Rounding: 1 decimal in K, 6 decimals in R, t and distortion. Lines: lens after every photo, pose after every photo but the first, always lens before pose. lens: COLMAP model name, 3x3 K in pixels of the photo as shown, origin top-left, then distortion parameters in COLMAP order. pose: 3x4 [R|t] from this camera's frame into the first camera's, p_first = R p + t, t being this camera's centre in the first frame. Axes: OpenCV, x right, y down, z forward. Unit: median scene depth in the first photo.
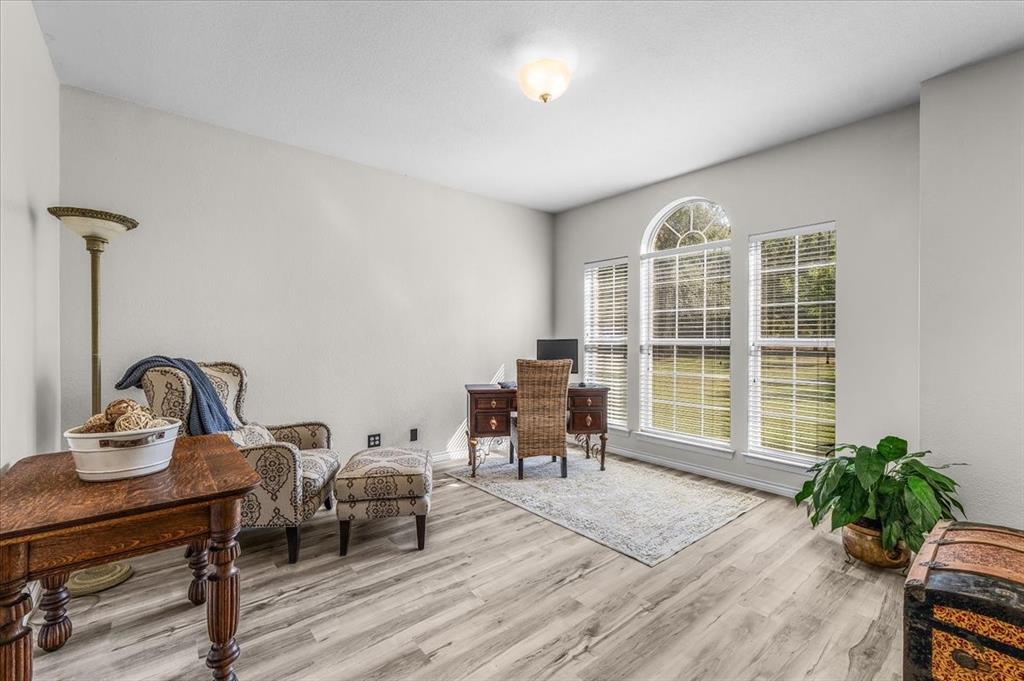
lens RADIAL K [[438.1, 0, 515.6], [0, 438.1, 342.8], [0, 0, 1]] dist [0.001821, 0.000333]
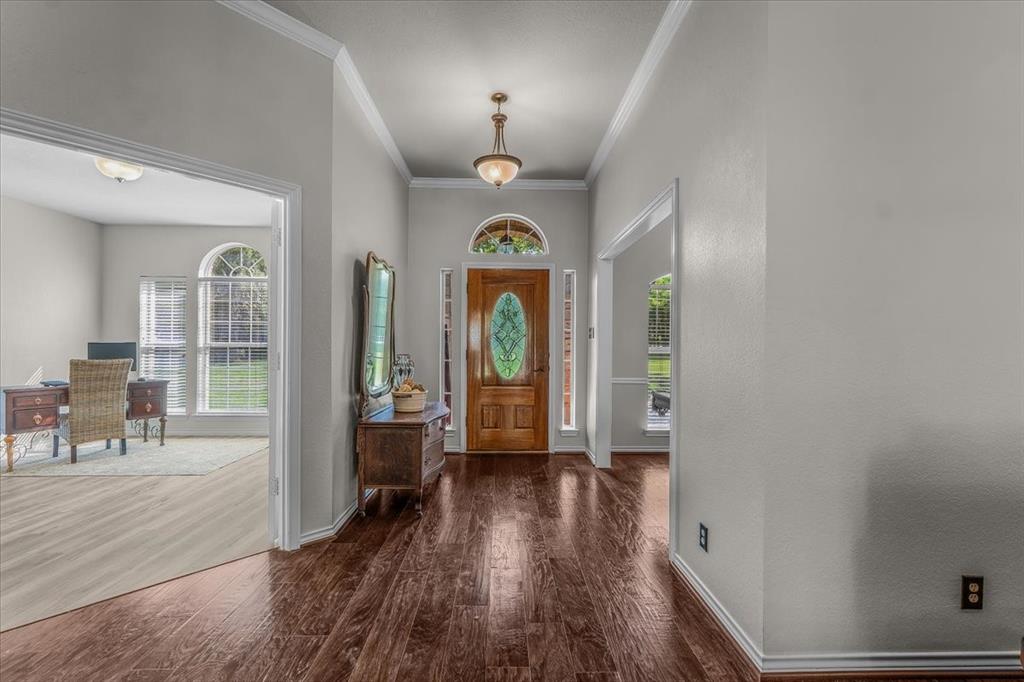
lens RADIAL K [[438.1, 0, 515.6], [0, 438.1, 343.3], [0, 0, 1]] dist [0.001821, 0.000333]
pose [[0.624073, 0.004002, 0.781356, -0.152151], [0.001238, 0.999981, -0.006111, 0.003106], [-0.781365, 0.004781, 0.624056, -0.576831]]
